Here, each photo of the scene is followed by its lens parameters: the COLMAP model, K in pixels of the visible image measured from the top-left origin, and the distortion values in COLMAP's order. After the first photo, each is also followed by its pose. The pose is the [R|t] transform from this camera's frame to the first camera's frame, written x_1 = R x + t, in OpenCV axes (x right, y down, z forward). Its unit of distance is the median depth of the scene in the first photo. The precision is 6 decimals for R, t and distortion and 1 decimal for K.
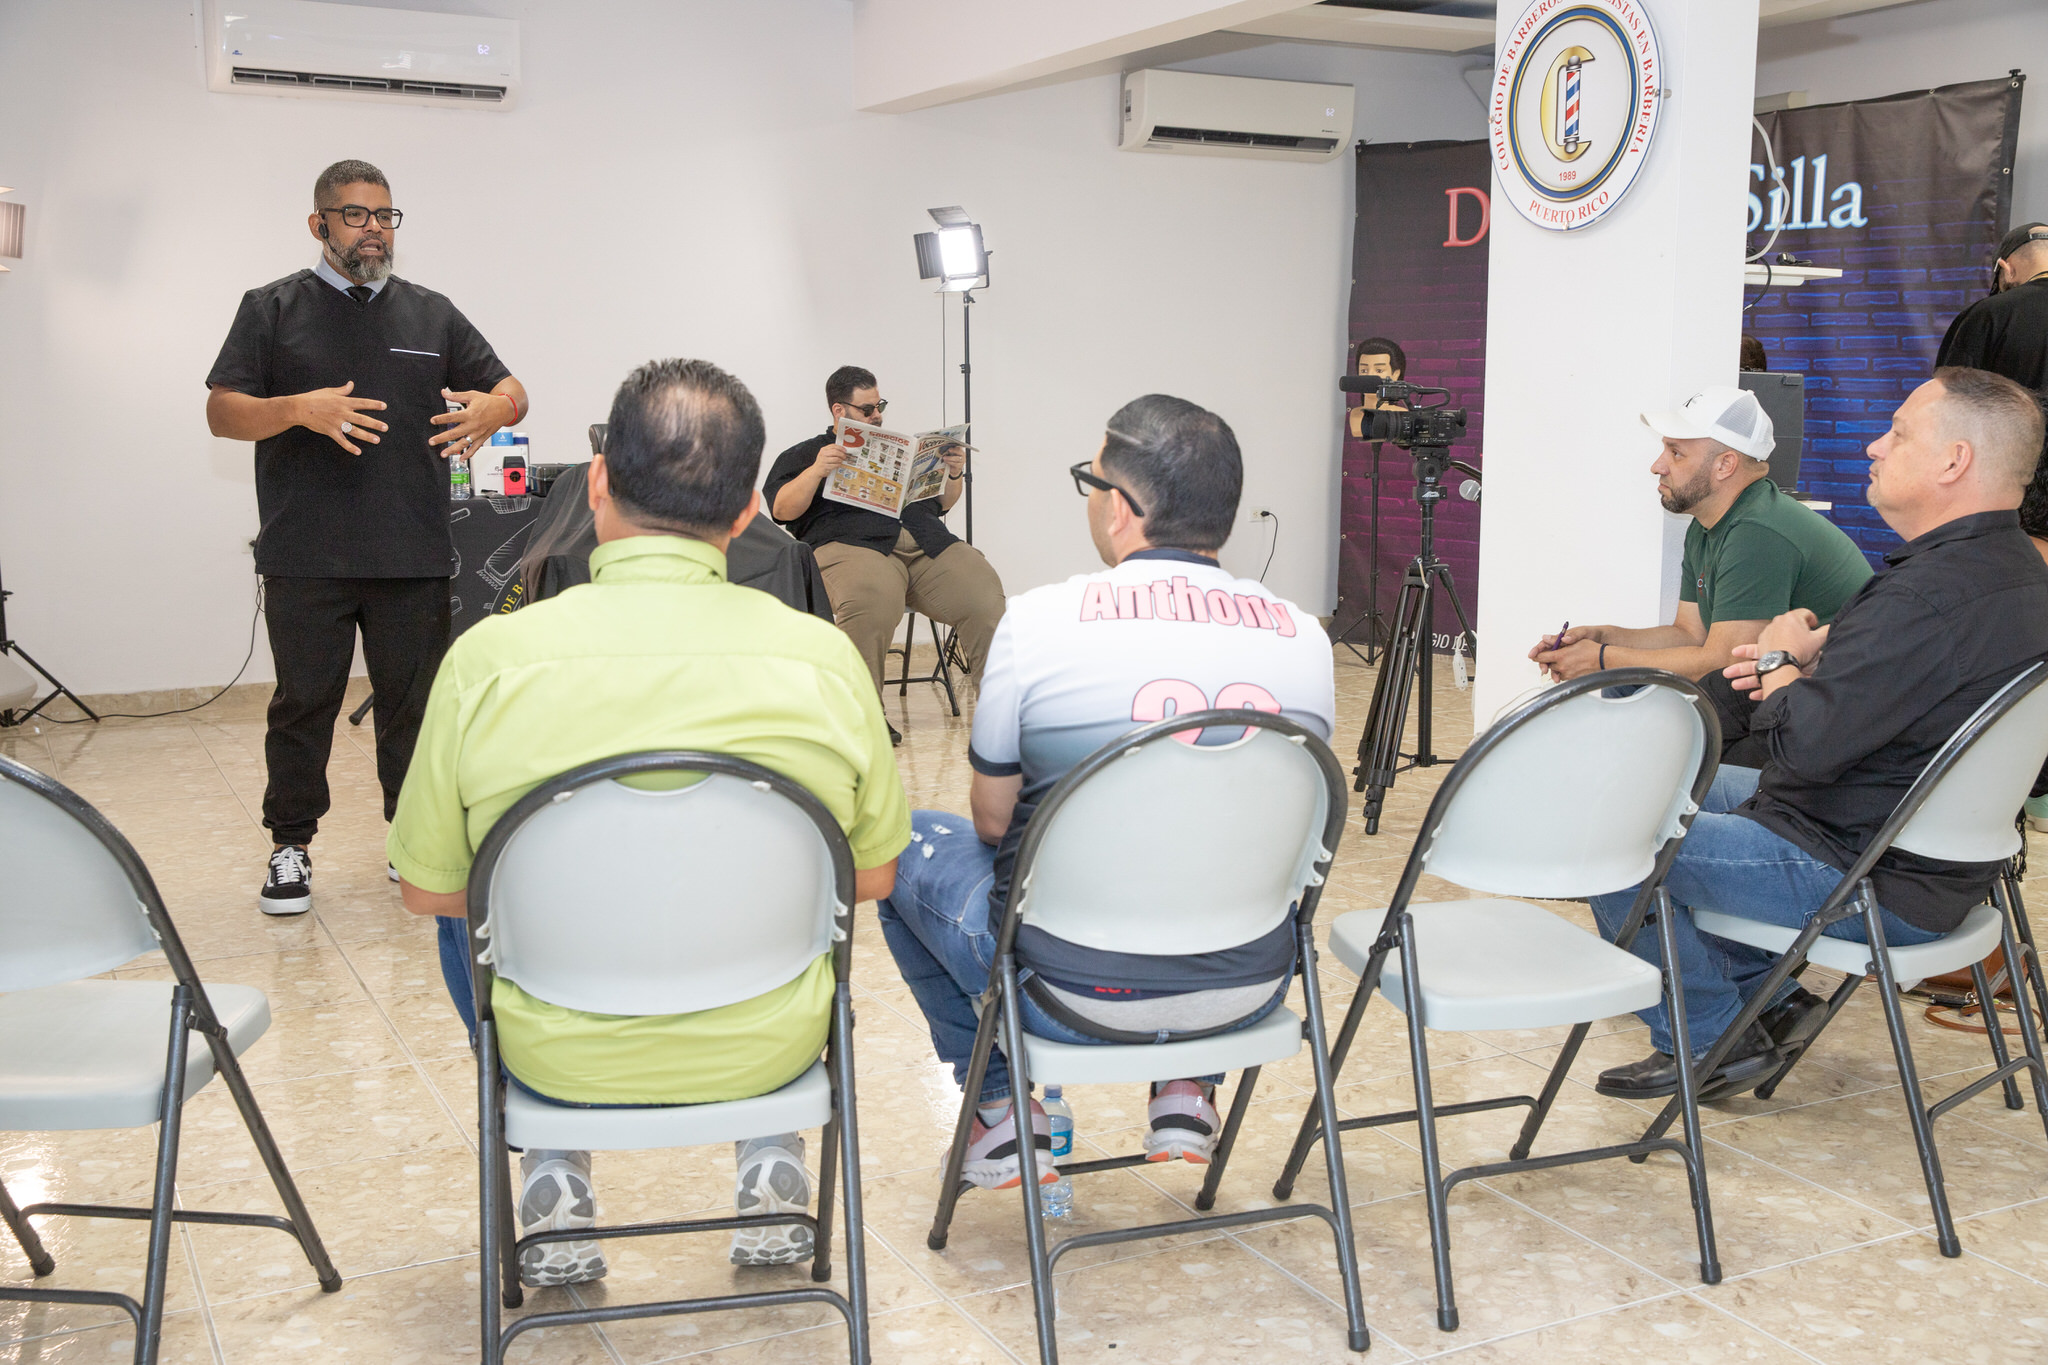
lens RADIAL K [[2181.4, 0, 1071.5], [0, 2181.4, 706.4], [0, 0, 1]] dist [0.022156, 0.000000]
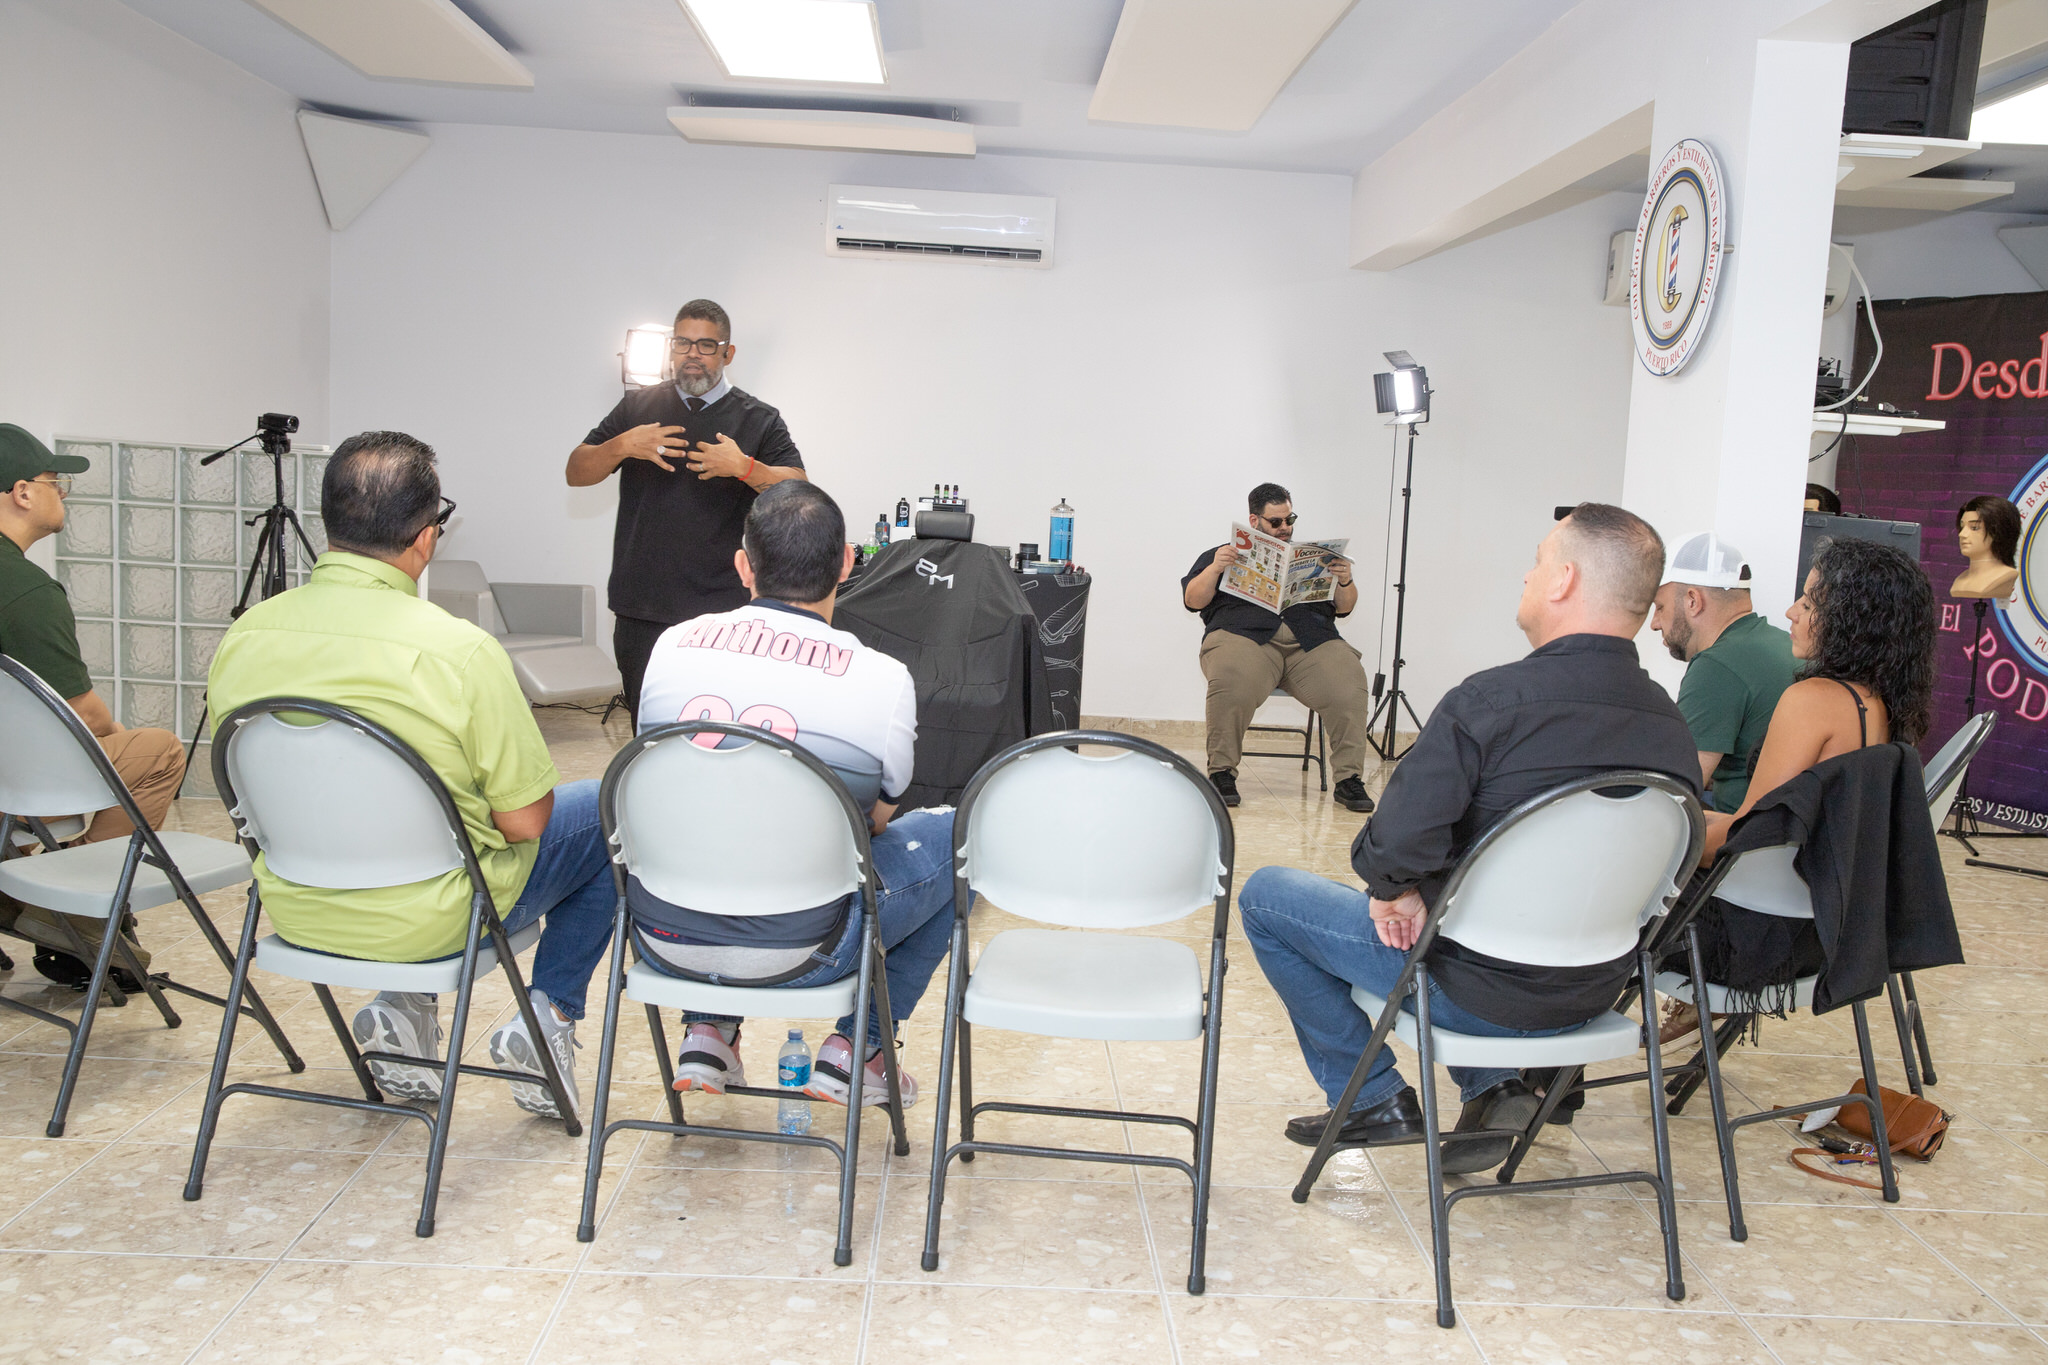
lens RADIAL K [[1939.3, 0, 1021.6], [0, 1939.3, 701.3], [0, 0, 1]] dist [-0.007290, 0.000000]
pose [[0.891089, 0.097975, -0.443126, 0.381319], [-0.119491, 0.992617, -0.020821, -0.003843], [0.437814, 0.071503, 0.896218, 0.030526]]
